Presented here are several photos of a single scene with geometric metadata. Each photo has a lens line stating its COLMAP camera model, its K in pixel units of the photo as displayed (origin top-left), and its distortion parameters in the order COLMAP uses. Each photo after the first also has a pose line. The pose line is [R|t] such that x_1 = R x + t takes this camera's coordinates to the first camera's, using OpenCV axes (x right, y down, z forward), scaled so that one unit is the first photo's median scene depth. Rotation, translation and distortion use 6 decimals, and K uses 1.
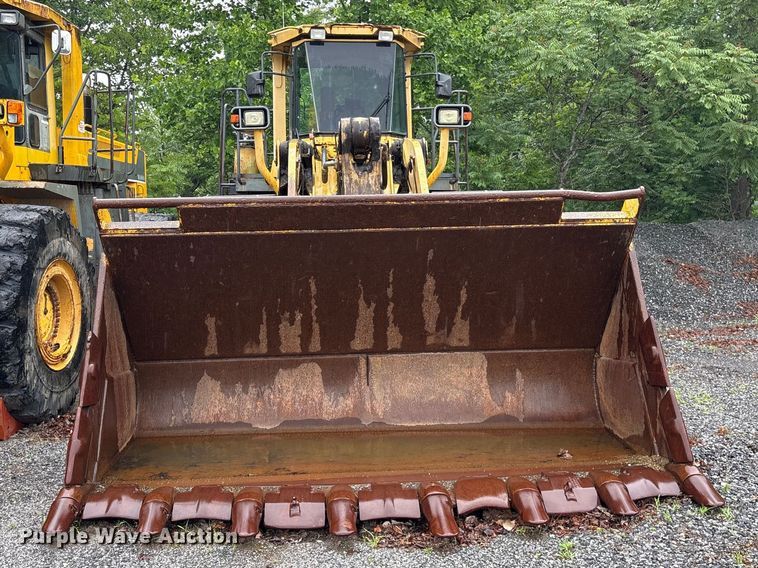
lens RADIAL K [[810.0, 0, 360.9], [0, 810.0, 280.5], [0, 0, 1]] dist [0.049704, 0.000000]
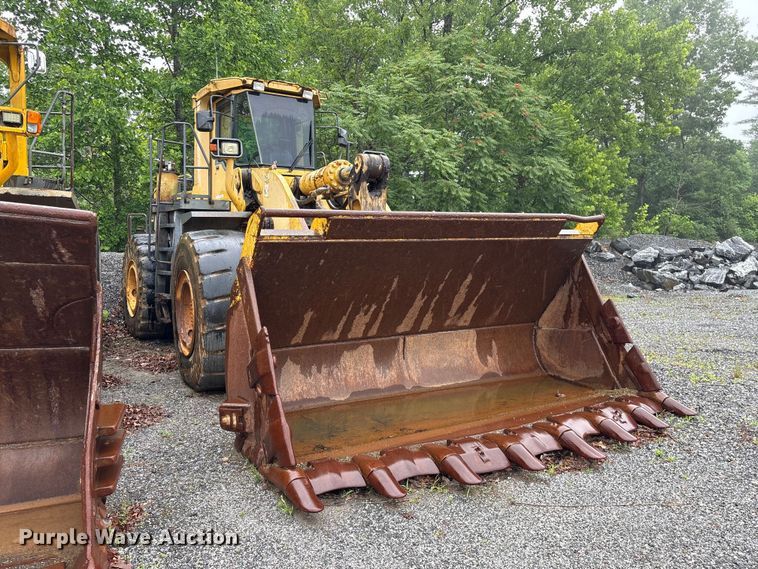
lens RADIAL K [[576.6, 0, 371.3], [0, 576.6, 280.8], [0, 0, 1]] dist [0.025291, 0.011633]
pose [[0.895008, -0.015923, 0.445766, -0.456856], [0.018377, 0.999830, -0.001182, 0.003037], [-0.445671, 0.009250, 0.895149, 0.189981]]
